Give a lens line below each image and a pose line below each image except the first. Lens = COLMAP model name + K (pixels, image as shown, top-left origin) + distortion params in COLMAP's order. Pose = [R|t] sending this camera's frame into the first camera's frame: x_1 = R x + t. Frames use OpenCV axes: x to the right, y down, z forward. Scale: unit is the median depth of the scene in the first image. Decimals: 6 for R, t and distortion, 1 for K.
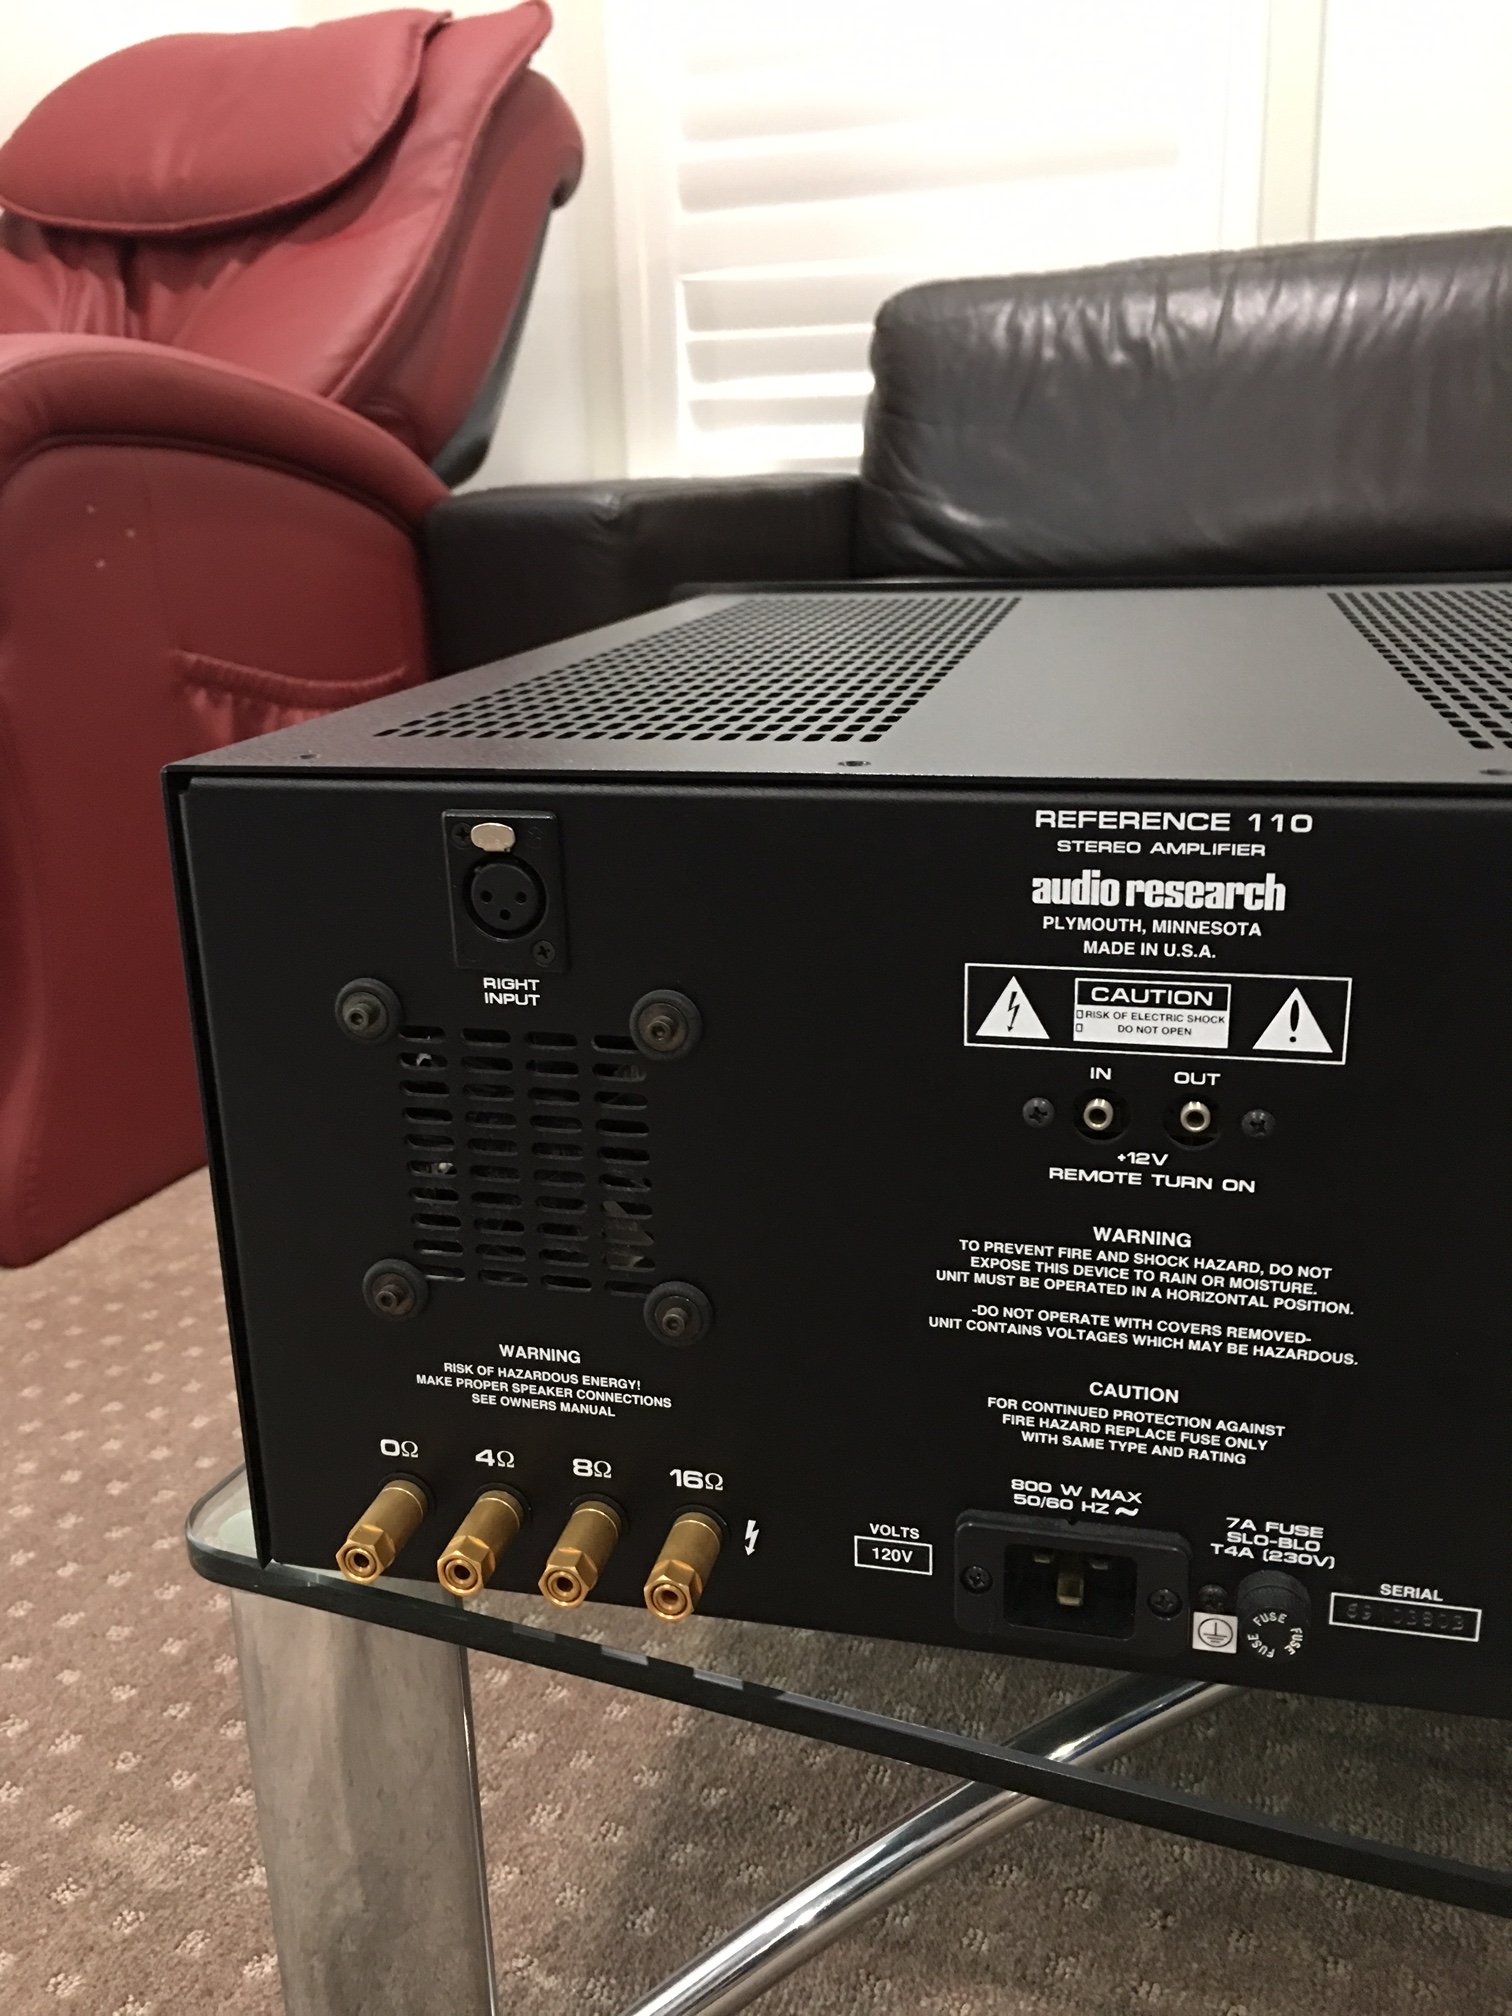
lens RADIAL K [[1759.4, 0, 743.5], [0, 1759.4, 980.4], [0, 0, 1]] dist [0.065114, -0.116622]
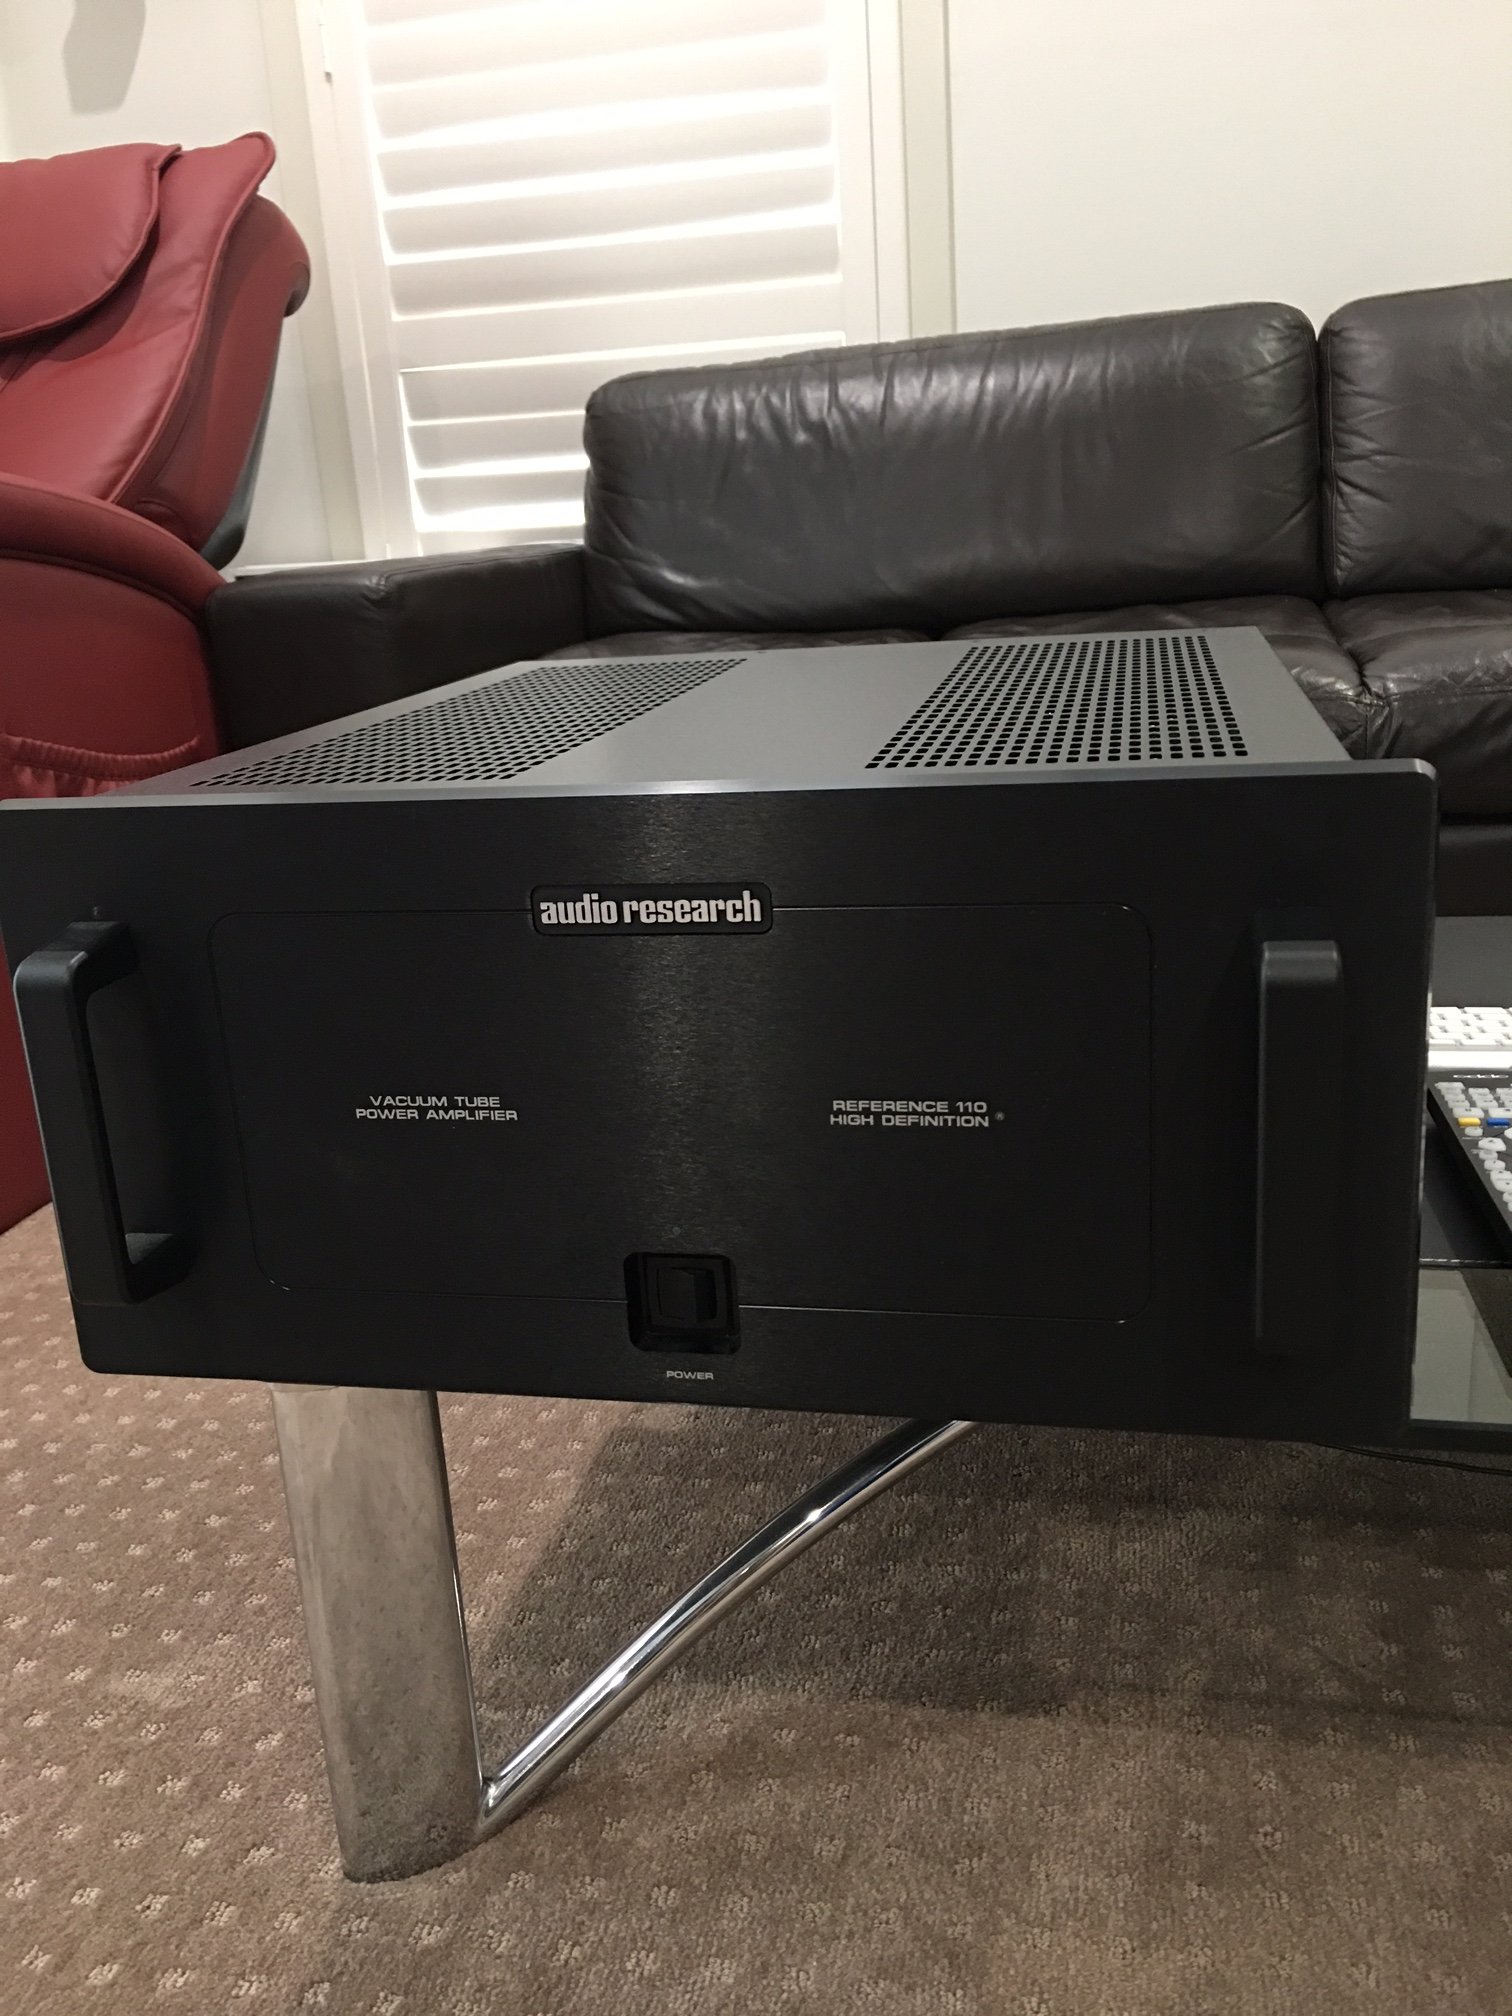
lens RADIAL K [[1759.4, 0, 756.7], [0, 1759.4, 989.0], [0, 0, 1]] dist [0.065114, -0.116622]
pose [[0.983859, -0.081633, 0.159241, -0.071968], [0.085207, 0.996239, -0.015740, 0.053140], [-0.157357, 0.029055, 0.987114, -0.291495]]
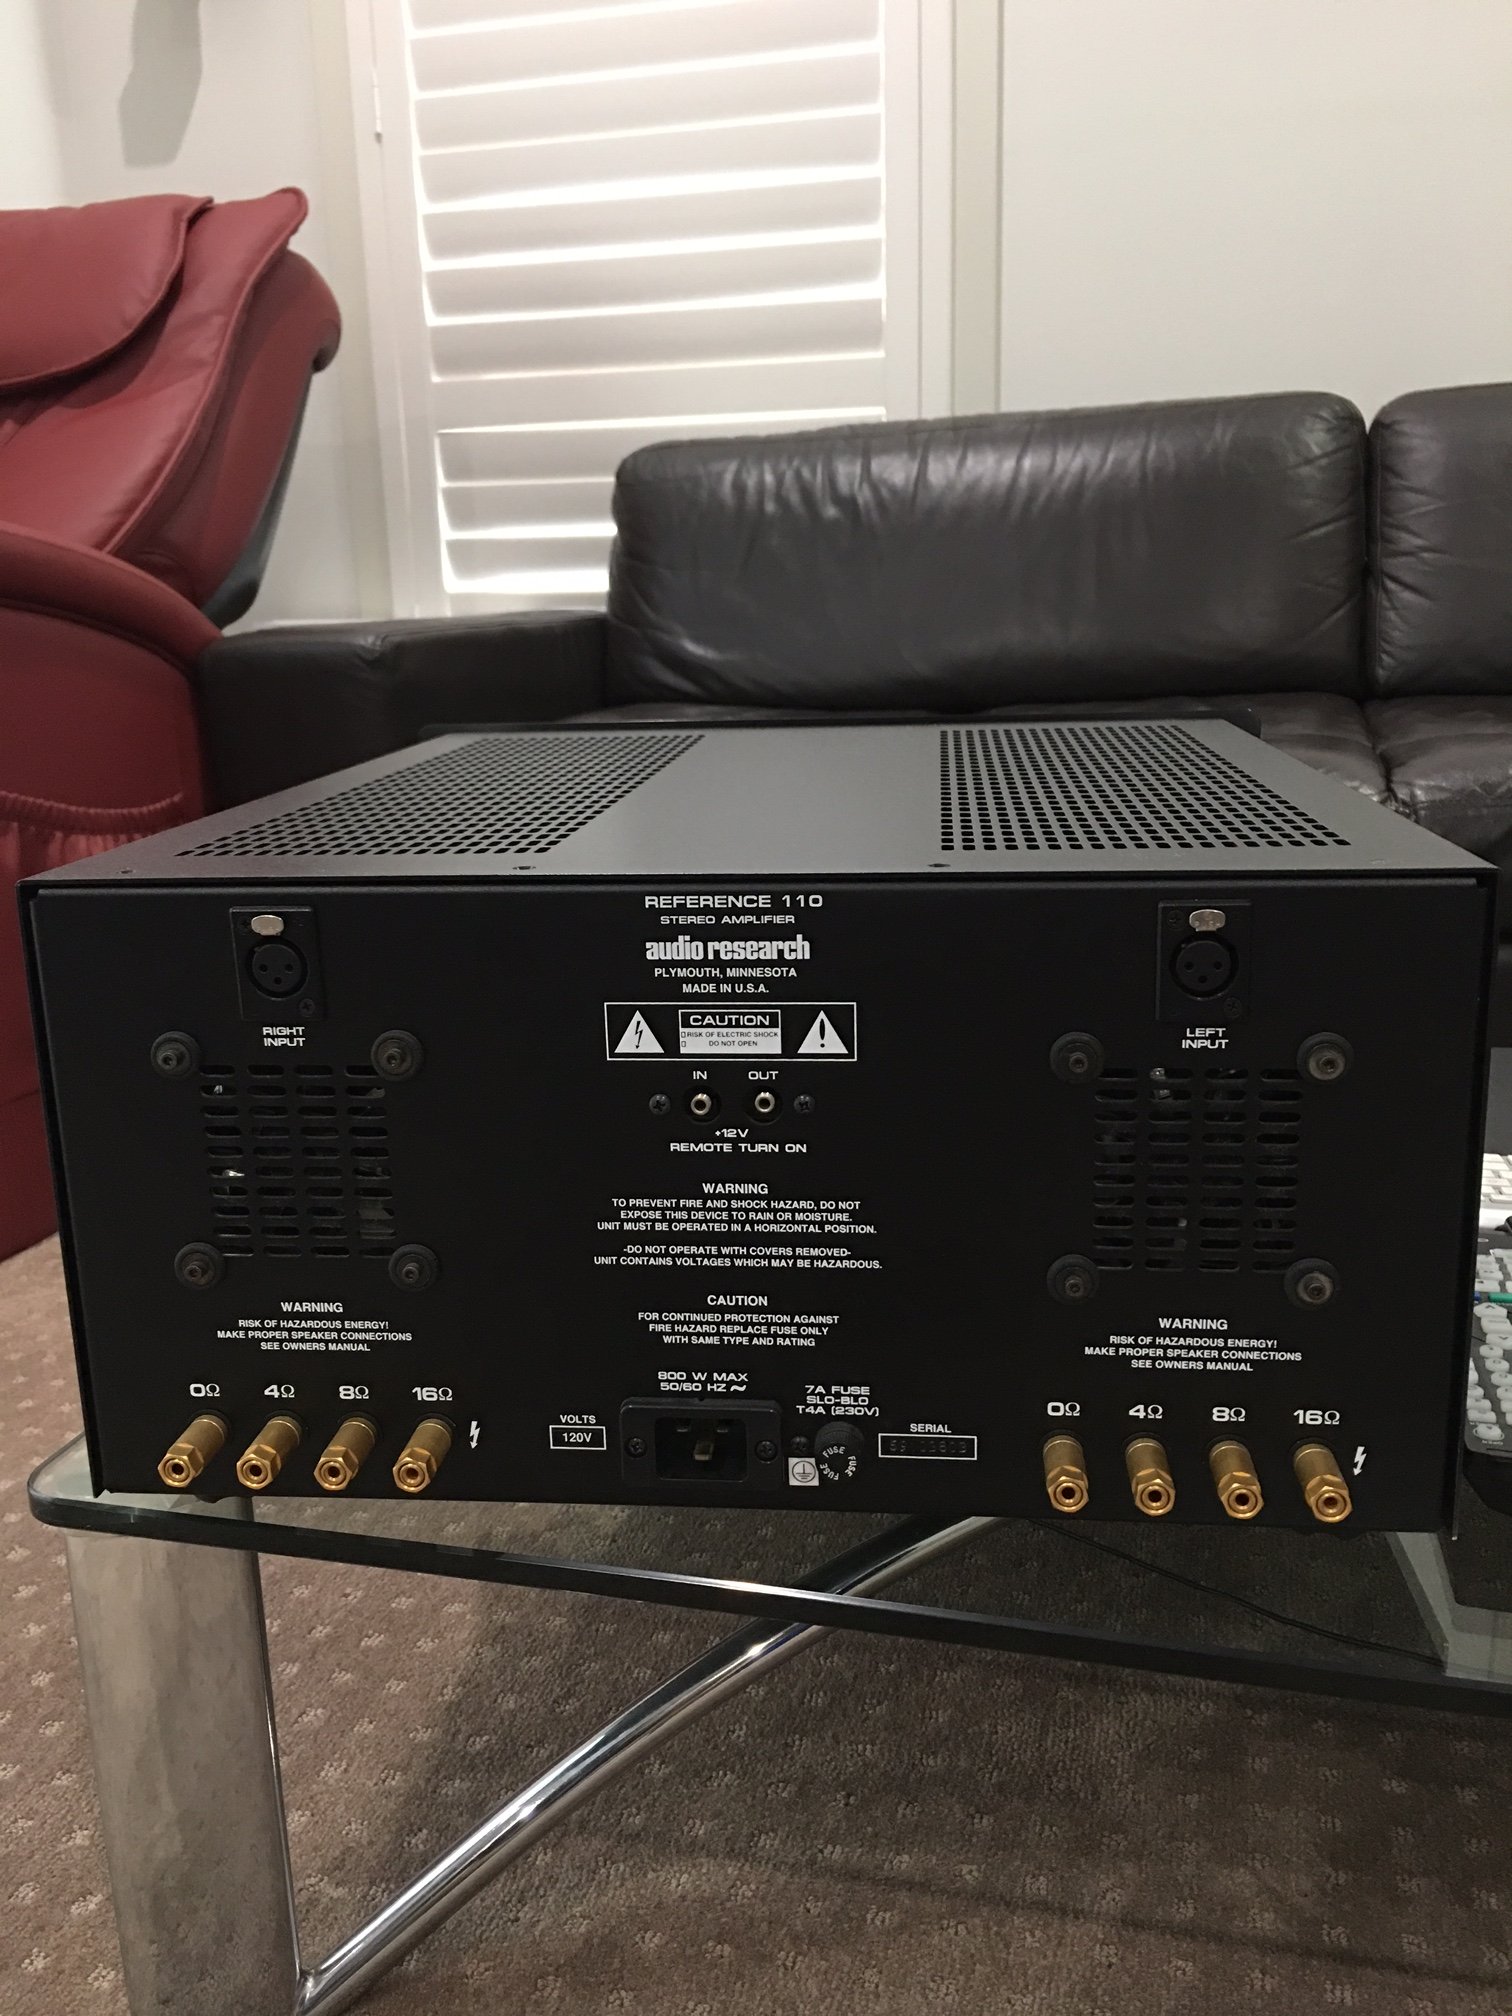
lens RADIAL K [[1759.4, 0, 760.2], [0, 1759.4, 988.6], [0, 0, 1]] dist [0.065114, -0.116622]
pose [[0.991261, -0.030208, 0.128412, 0.031128], [0.037694, 0.997704, -0.056274, 0.030420], [-0.126417, 0.060622, 0.990123, -0.212797]]
